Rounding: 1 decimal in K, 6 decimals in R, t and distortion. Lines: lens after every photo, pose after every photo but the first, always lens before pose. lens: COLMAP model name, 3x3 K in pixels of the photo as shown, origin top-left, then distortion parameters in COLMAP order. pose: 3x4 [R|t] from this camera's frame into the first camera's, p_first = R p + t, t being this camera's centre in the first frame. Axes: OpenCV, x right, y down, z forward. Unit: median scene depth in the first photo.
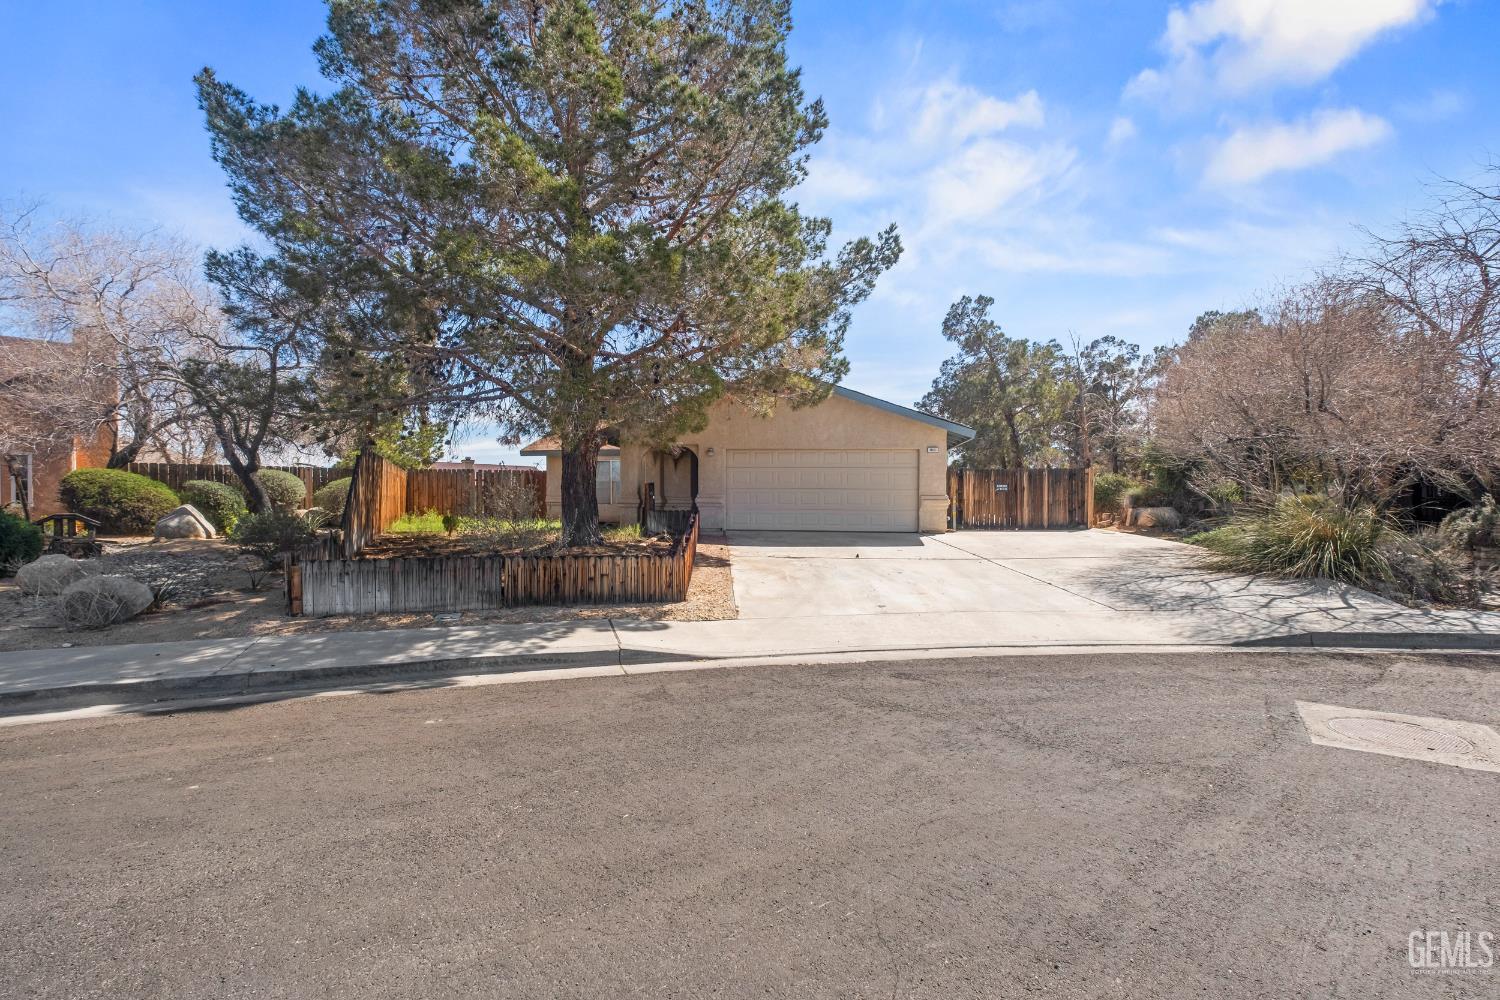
lens RADIAL K [[664.5, 0, 751.4], [0, 664.5, 510.8], [0, 0, 1]] dist [-0.001517, -0.000382]
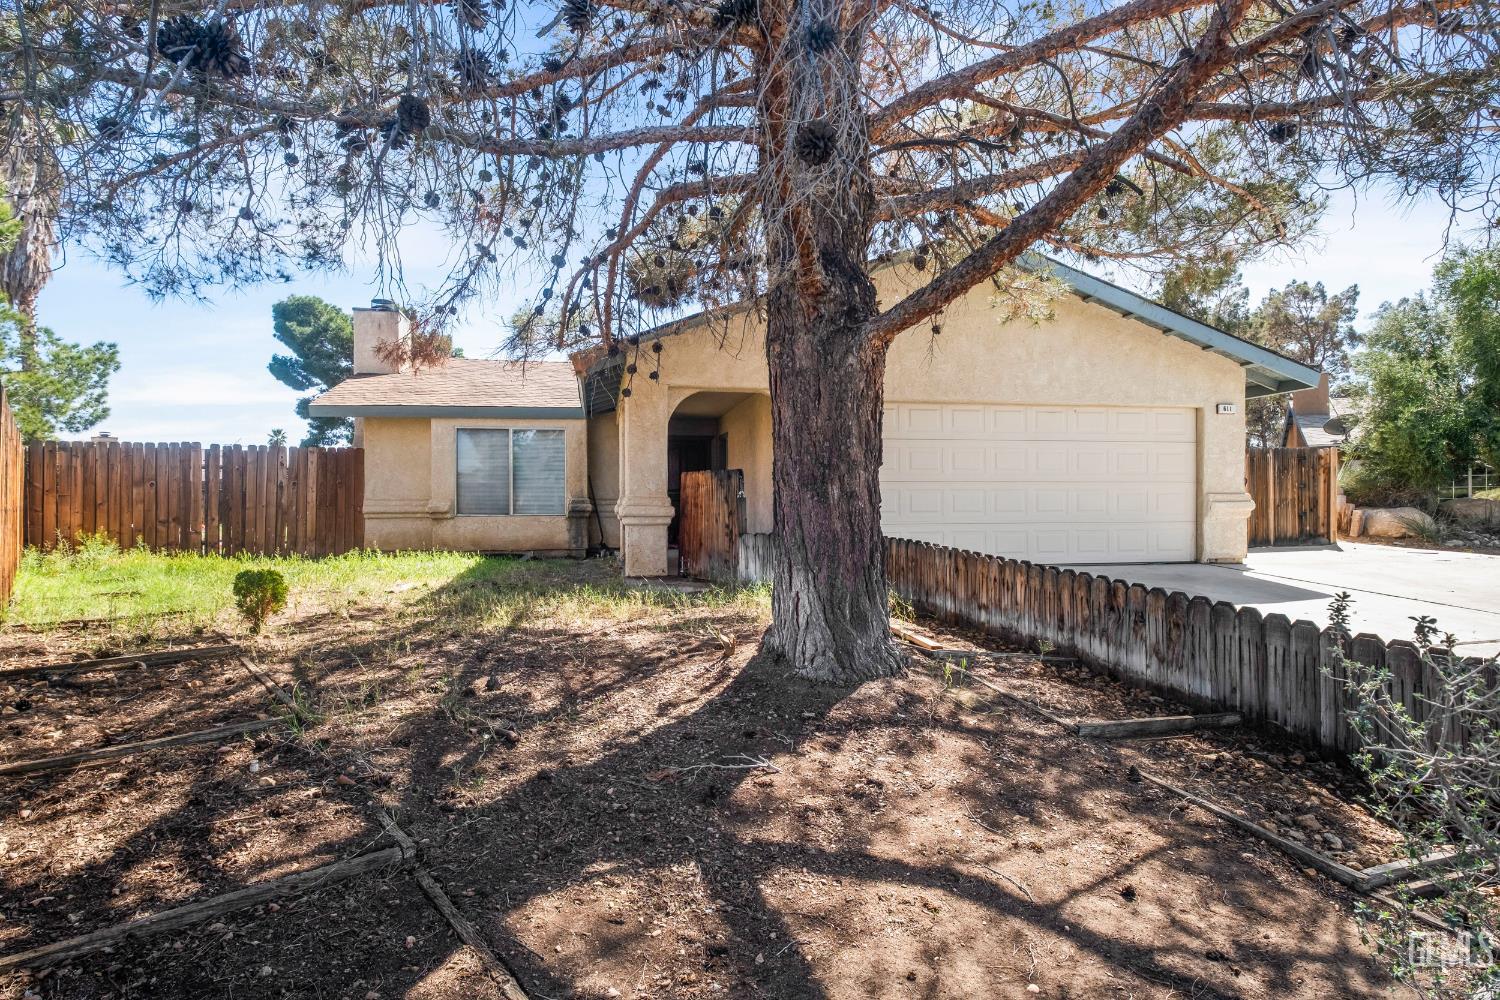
lens RADIAL K [[819.7, 0, 750.0], [0, 819.7, 500.0], [0, 0, 1]] dist [-0.001440, -0.000434]
pose [[0.958344, -0.010550, 0.285423, -0.245125], [0.014277, 0.999838, -0.010980, -0.013512], [-0.285261, 0.014598, 0.958339, 0.399715]]
